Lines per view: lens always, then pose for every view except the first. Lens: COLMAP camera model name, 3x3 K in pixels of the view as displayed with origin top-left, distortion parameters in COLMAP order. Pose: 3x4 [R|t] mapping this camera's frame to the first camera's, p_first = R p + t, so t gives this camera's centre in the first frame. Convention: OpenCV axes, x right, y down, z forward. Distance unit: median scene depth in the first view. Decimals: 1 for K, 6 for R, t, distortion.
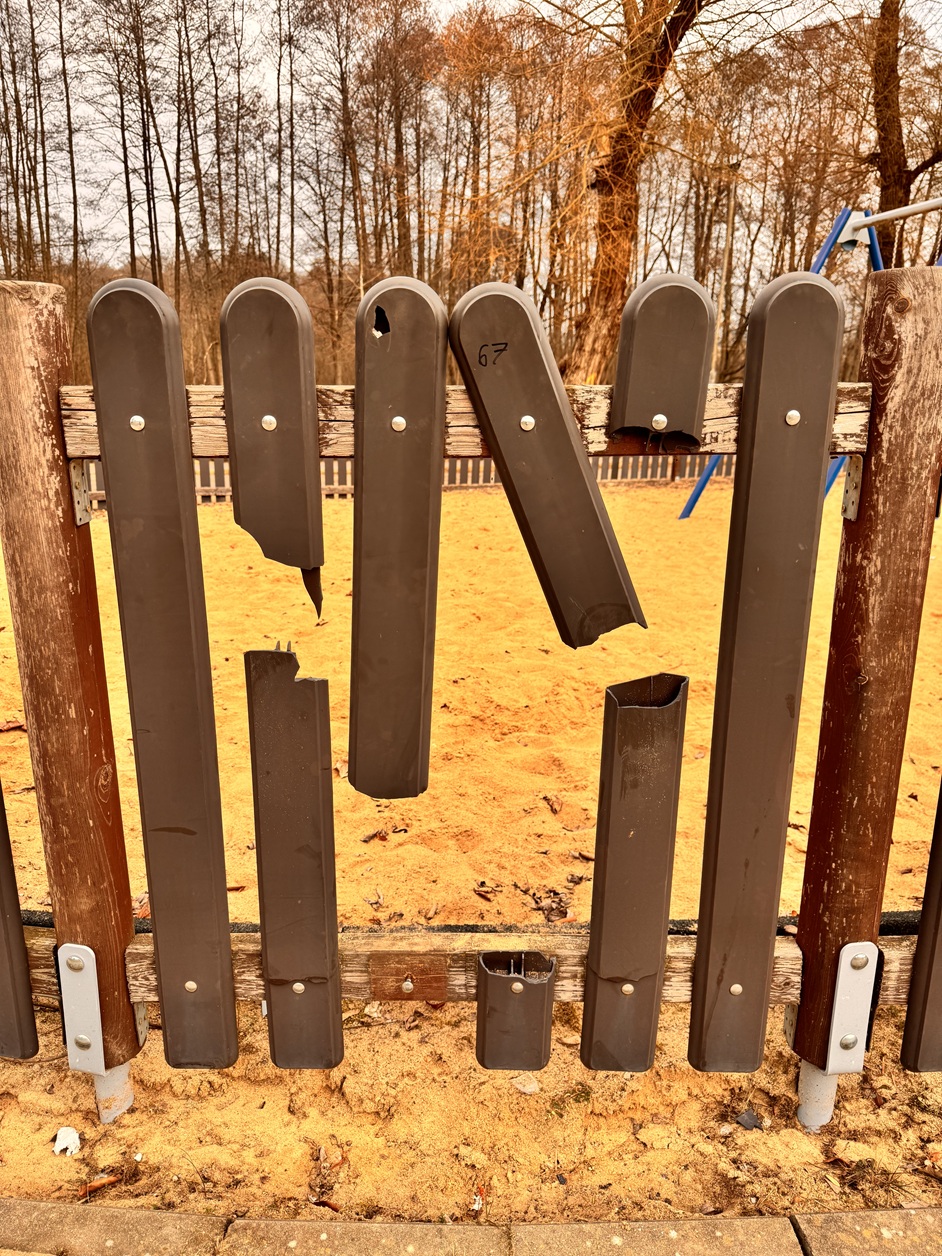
lens RADIAL K [[884.9, 0, 471.0], [0, 884.9, 628.0], [0, 0, 1]] dist [0.005984, -0.002743]
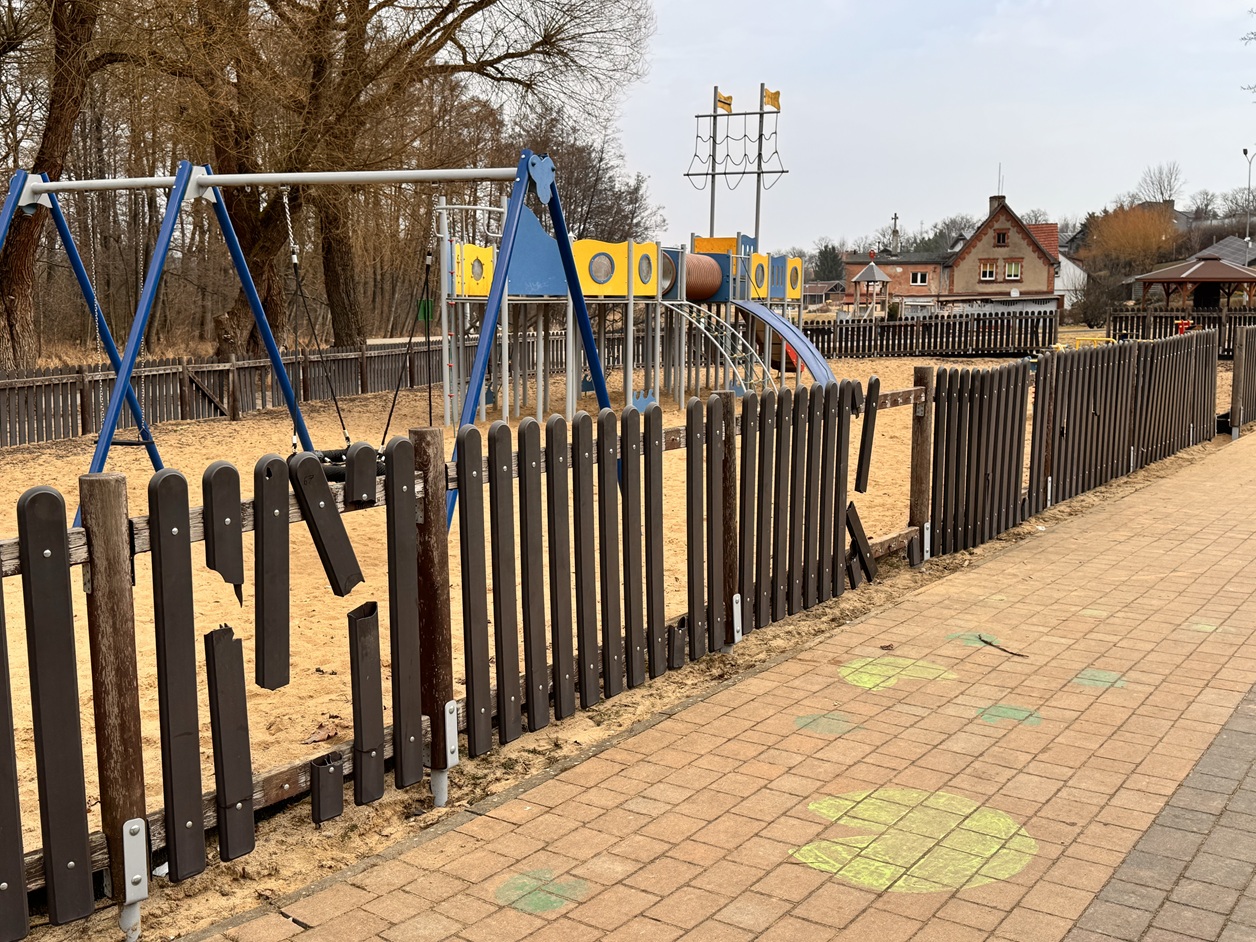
lens RADIAL K [[1259.6, 0, 628.0], [0, 1259.6, 471.0], [0, 0, 1]] dist [-0.005785, -0.005532]
pose [[0.611049, -0.118783, 0.782630, -1.882442], [0.224722, 0.974031, -0.027622, -0.035862], [-0.759025, 0.192753, 0.621874, -1.596635]]
